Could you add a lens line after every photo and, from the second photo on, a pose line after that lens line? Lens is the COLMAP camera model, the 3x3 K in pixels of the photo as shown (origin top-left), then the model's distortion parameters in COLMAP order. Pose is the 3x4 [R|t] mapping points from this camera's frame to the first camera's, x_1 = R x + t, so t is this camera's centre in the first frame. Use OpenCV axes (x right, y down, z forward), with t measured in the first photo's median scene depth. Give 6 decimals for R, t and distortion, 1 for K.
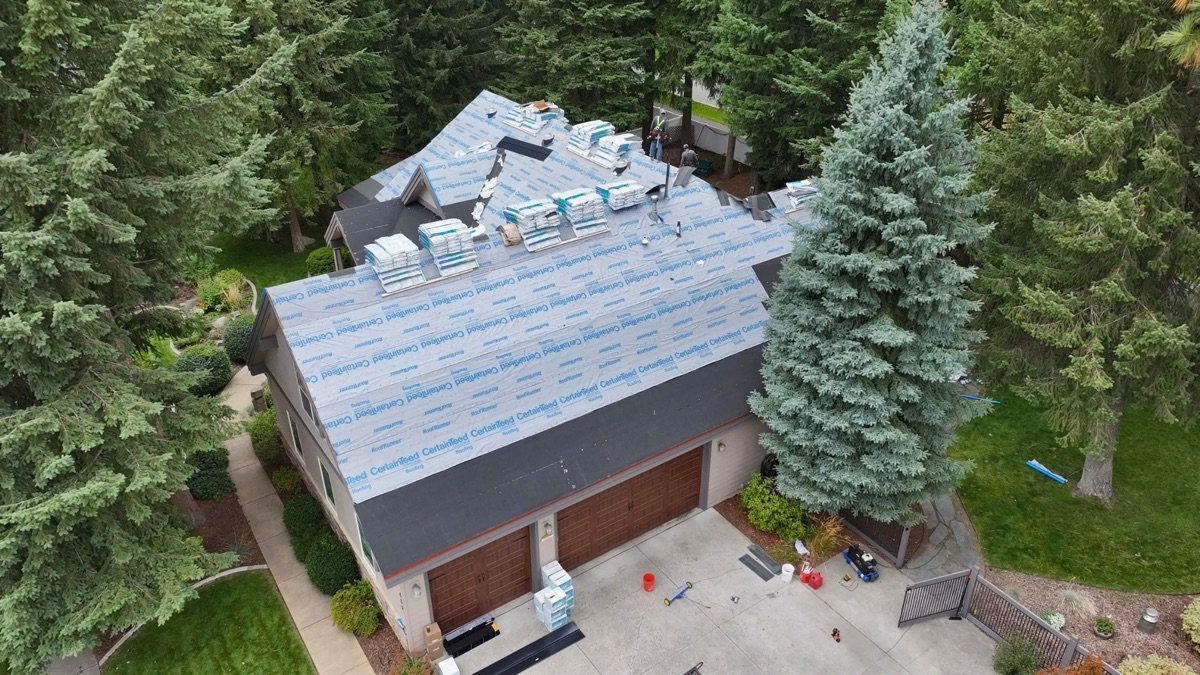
lens RADIAL K [[856.0, 0, 602.6], [0, 856.0, 336.4], [0, 0, 1]] dist [-0.000706, 0.001334]
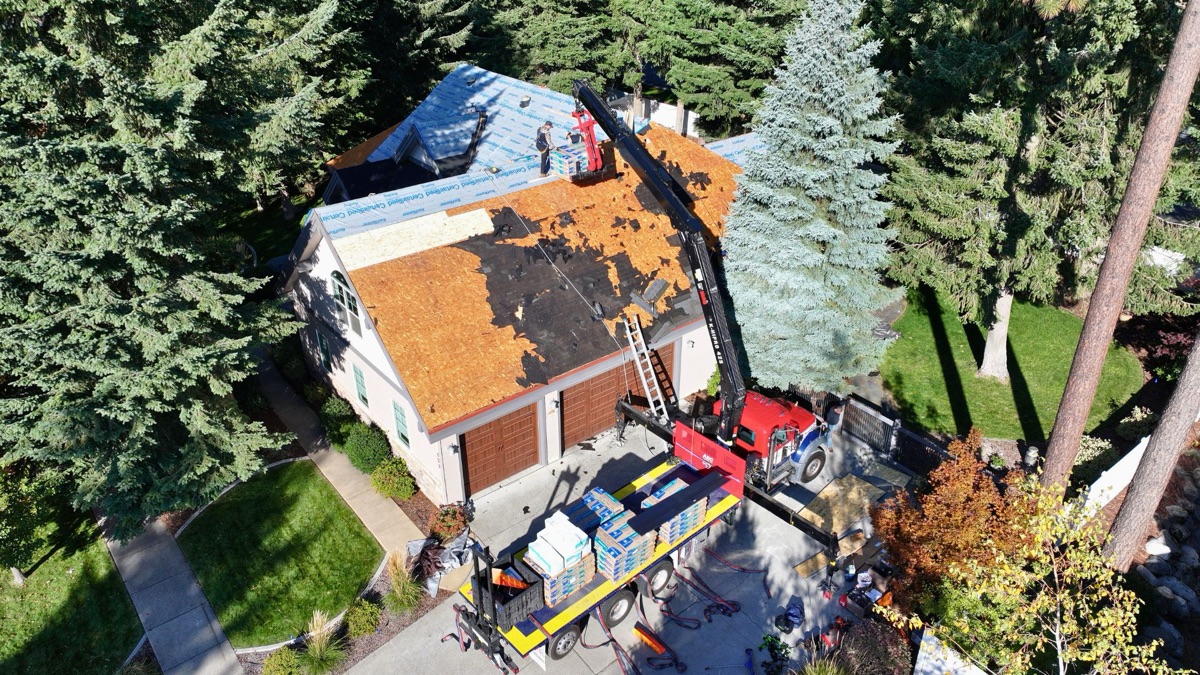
lens RADIAL K [[856.0, 0, 597.8], [0, 856.0, 337.9], [0, 0, 1]] dist [-0.000706, 0.001334]
pose [[0.997529, -0.034225, 0.061358, -0.077313], [0.034233, 0.999413, 0.000921, 0.141934], [-0.061353, 0.001181, 0.998115, -0.233546]]
